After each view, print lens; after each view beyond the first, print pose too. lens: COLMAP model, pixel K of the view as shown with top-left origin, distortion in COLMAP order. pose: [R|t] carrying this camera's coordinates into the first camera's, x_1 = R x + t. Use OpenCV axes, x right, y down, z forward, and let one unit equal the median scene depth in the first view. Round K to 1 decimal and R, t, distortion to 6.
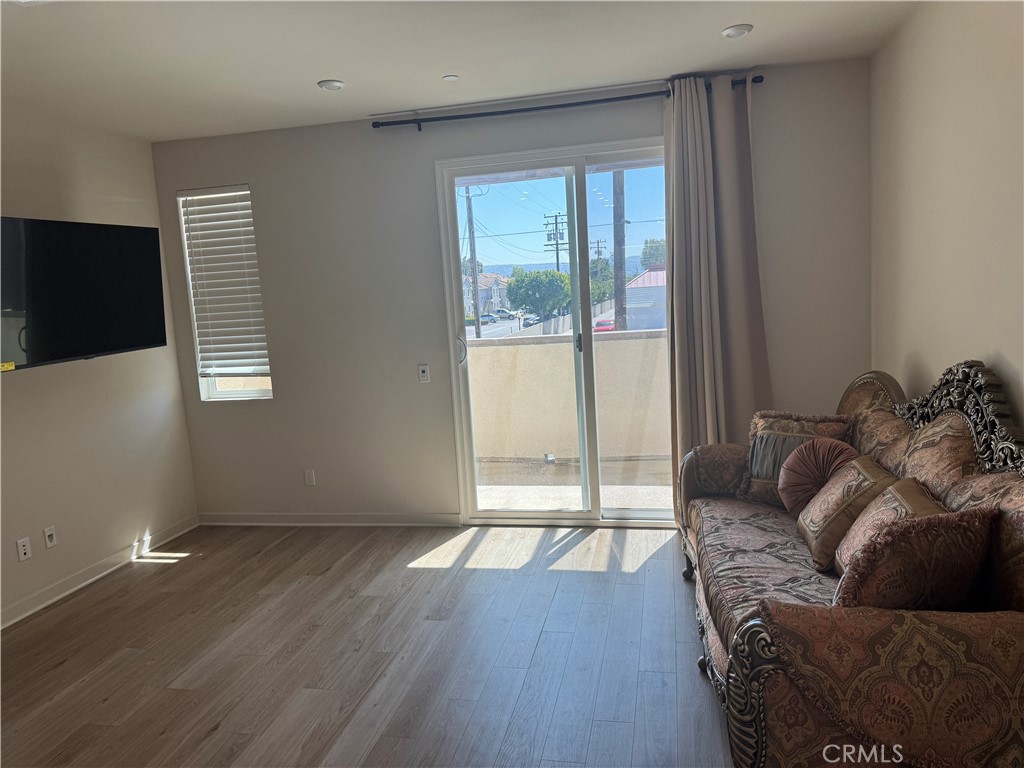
lens RADIAL K [[733.7, 0, 512.1], [0, 733.7, 380.6], [0, 0, 1]] dist [-0.001960, -0.000870]
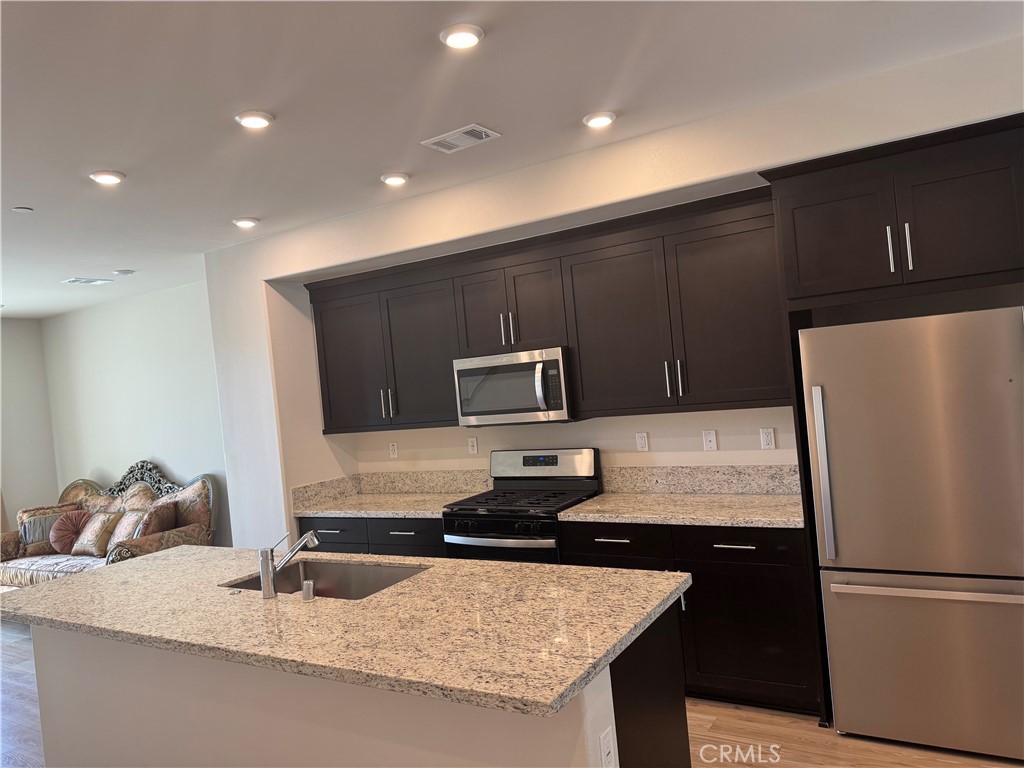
lens RADIAL K [[733.7, 0, 511.8], [0, 733.7, 383.2], [0, 0, 1]] dist [-0.001960, -0.000870]
pose [[0.326755, 0.027228, 0.944717, -1.268414], [0.199154, 0.975157, -0.096988, 0.198585], [-0.923888, 0.219836, 0.313215, -0.960800]]
